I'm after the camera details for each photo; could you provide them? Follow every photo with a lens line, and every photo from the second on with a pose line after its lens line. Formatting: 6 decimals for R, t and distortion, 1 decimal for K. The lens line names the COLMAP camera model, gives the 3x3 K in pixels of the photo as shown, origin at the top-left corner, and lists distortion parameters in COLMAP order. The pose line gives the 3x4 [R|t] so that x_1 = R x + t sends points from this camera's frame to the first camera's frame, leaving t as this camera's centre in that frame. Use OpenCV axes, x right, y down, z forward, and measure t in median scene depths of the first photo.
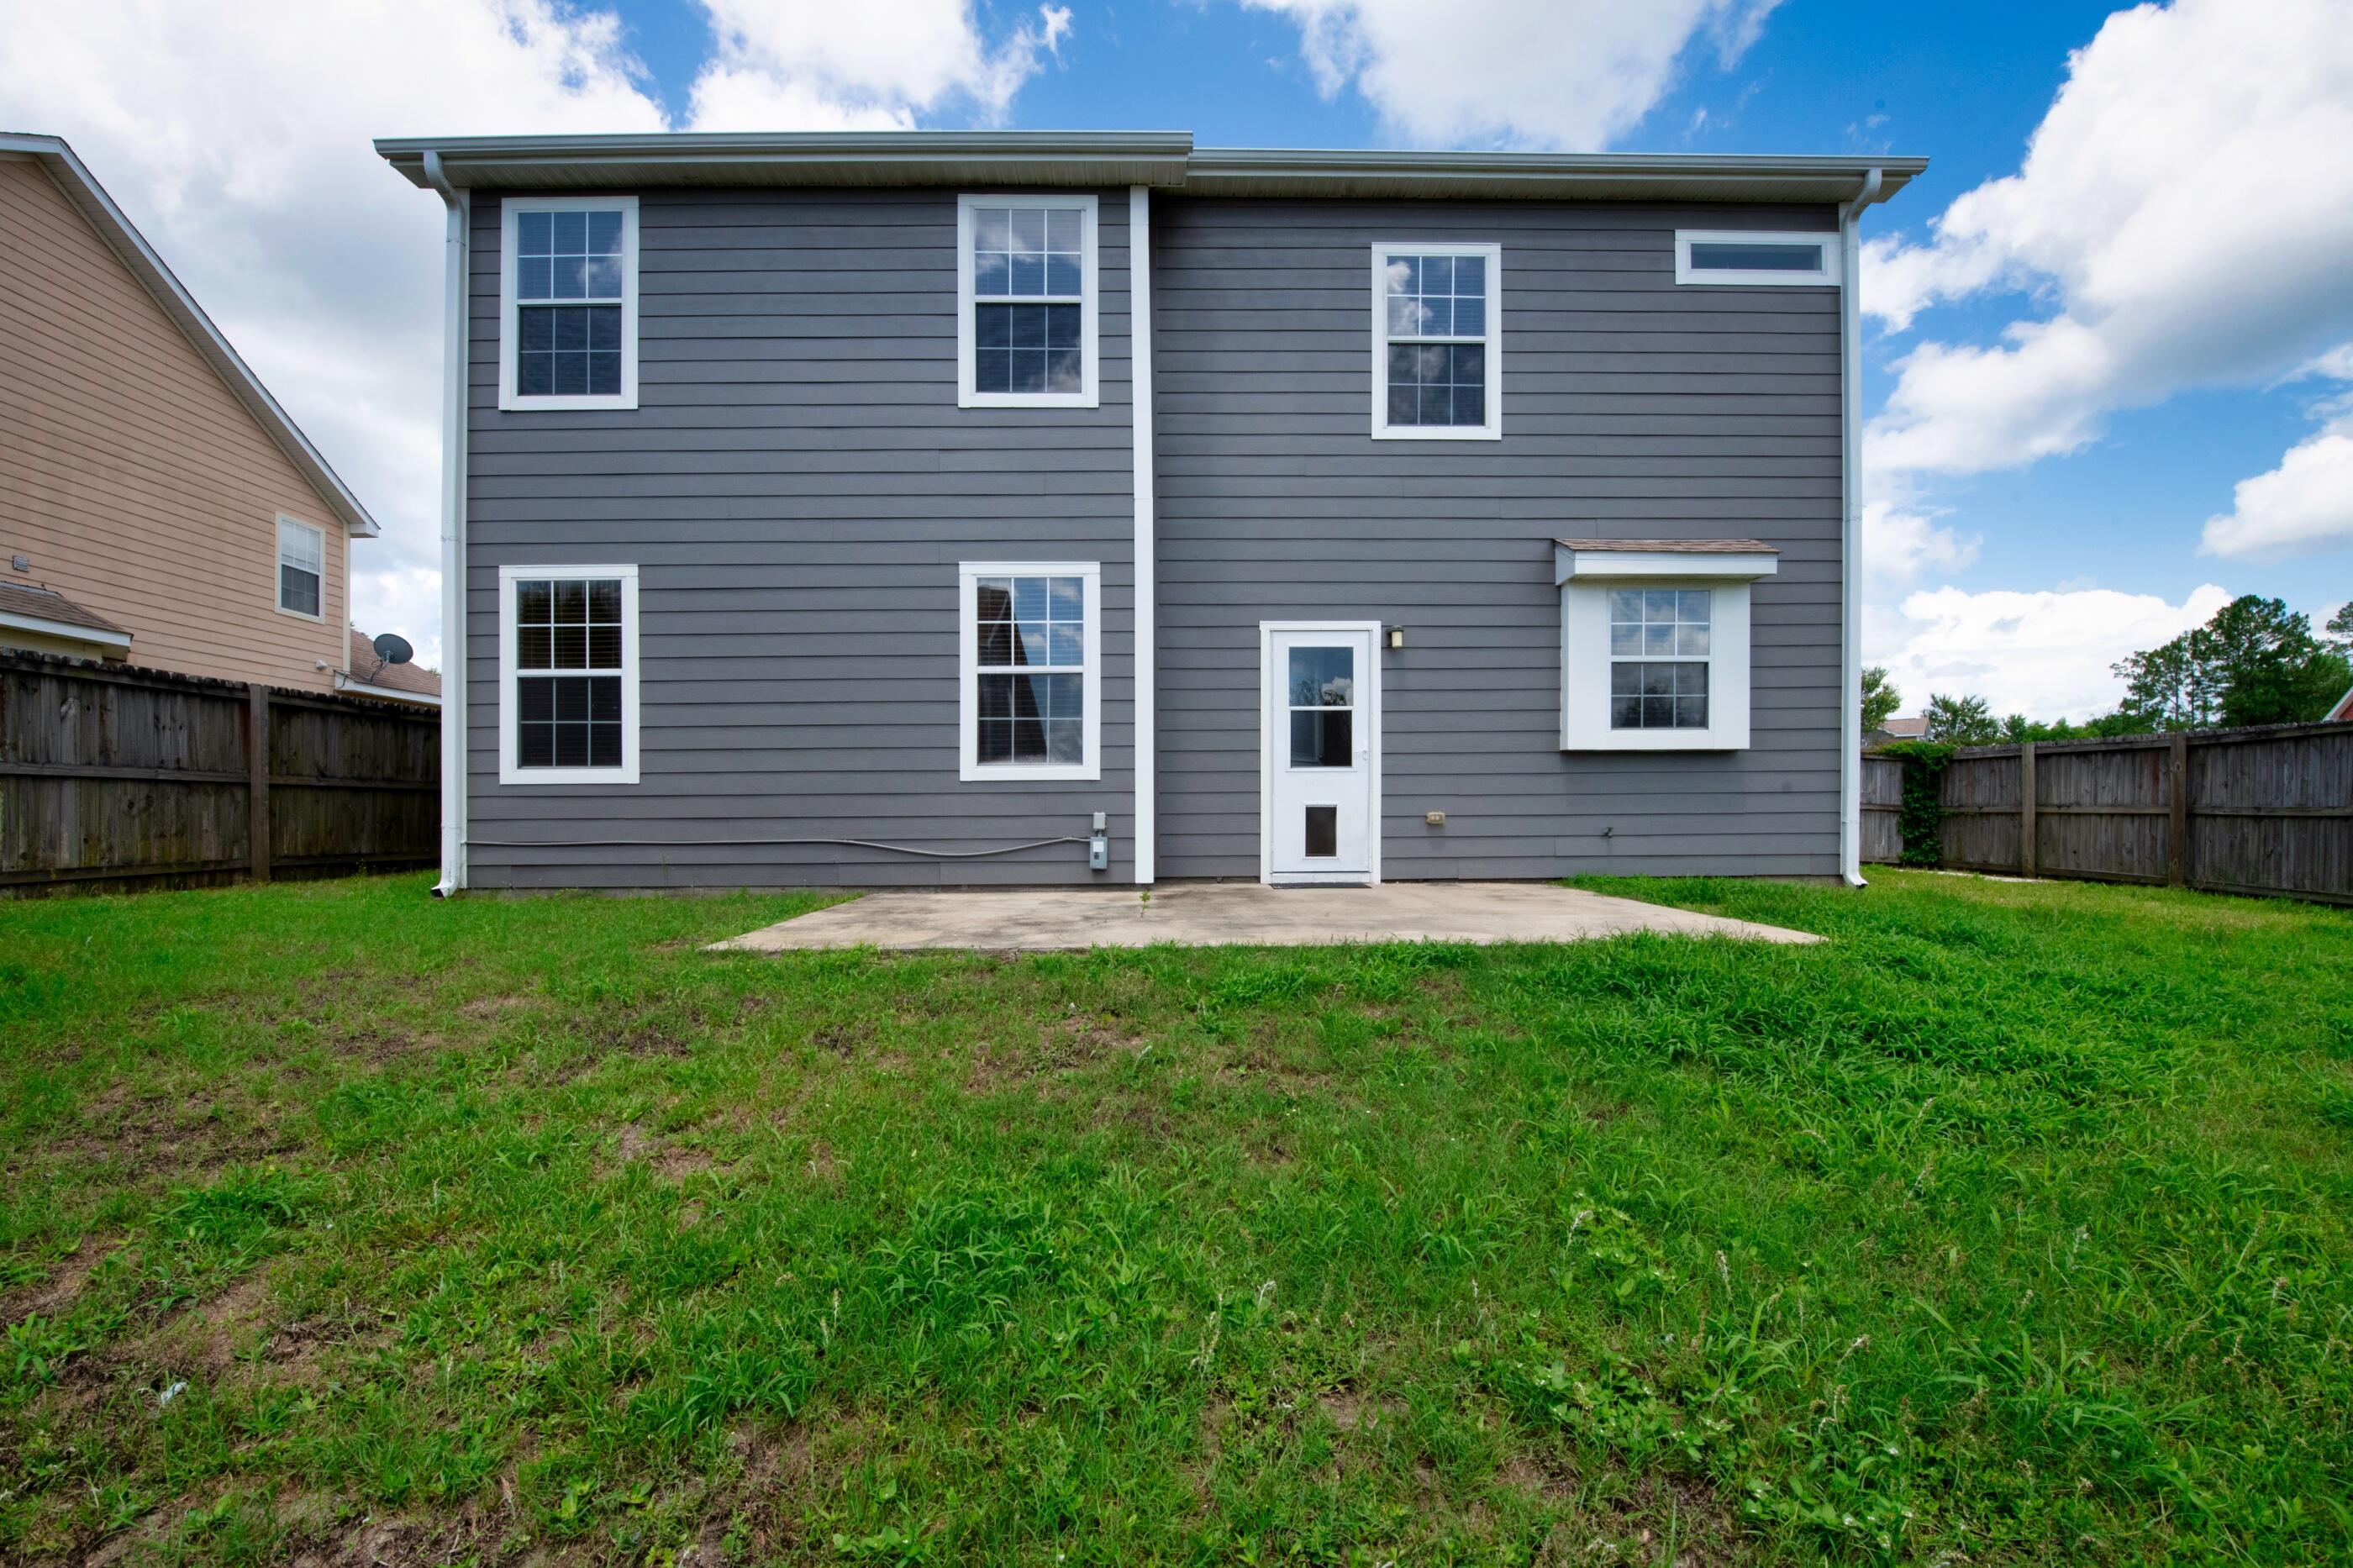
lens RADIAL K [[963.8, 0, 1176.5], [0, 963.8, 784.0], [0, 0, 1]] dist [0.000436, -0.013891]
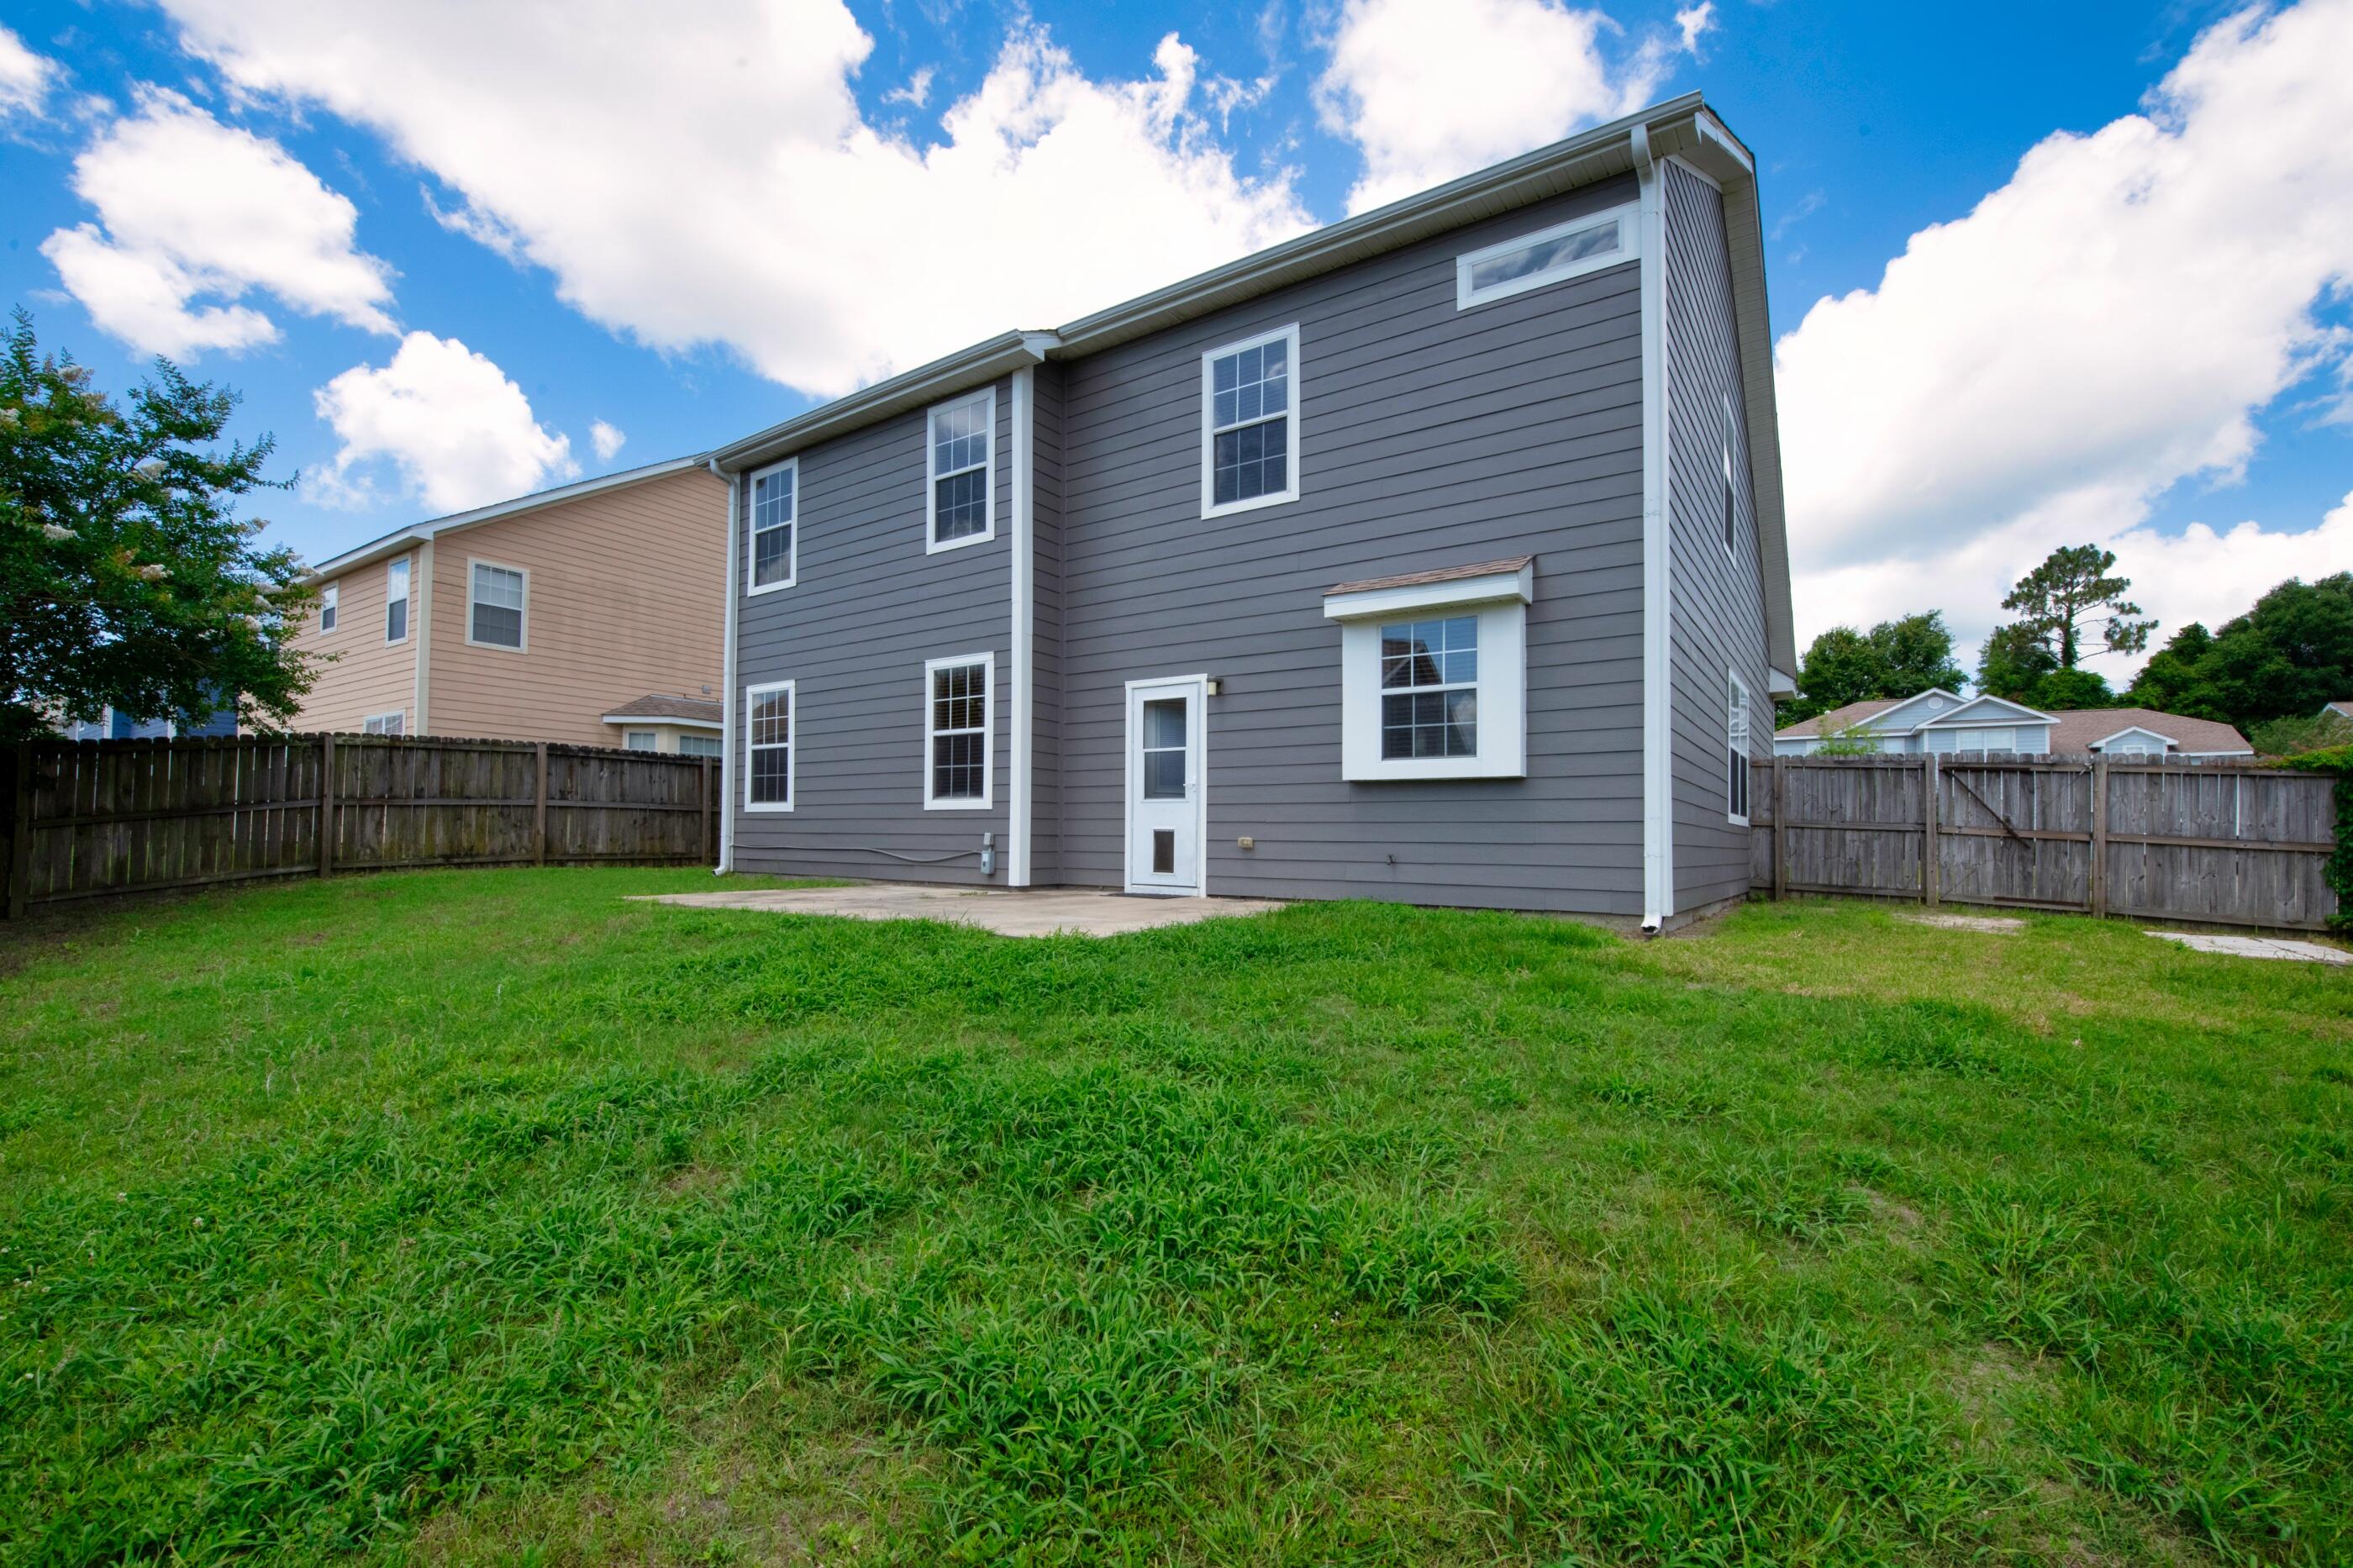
lens RADIAL K [[958.2, 0, 1180.3], [0, 958.2, 788.7], [0, 0, 1]] dist [-0.000814, -0.000536]
pose [[0.818655, -0.012045, -0.574160, 0.864026], [0.001905, 0.999831, -0.018258, -0.007780], [0.574283, 0.013854, 0.818540, 0.030738]]
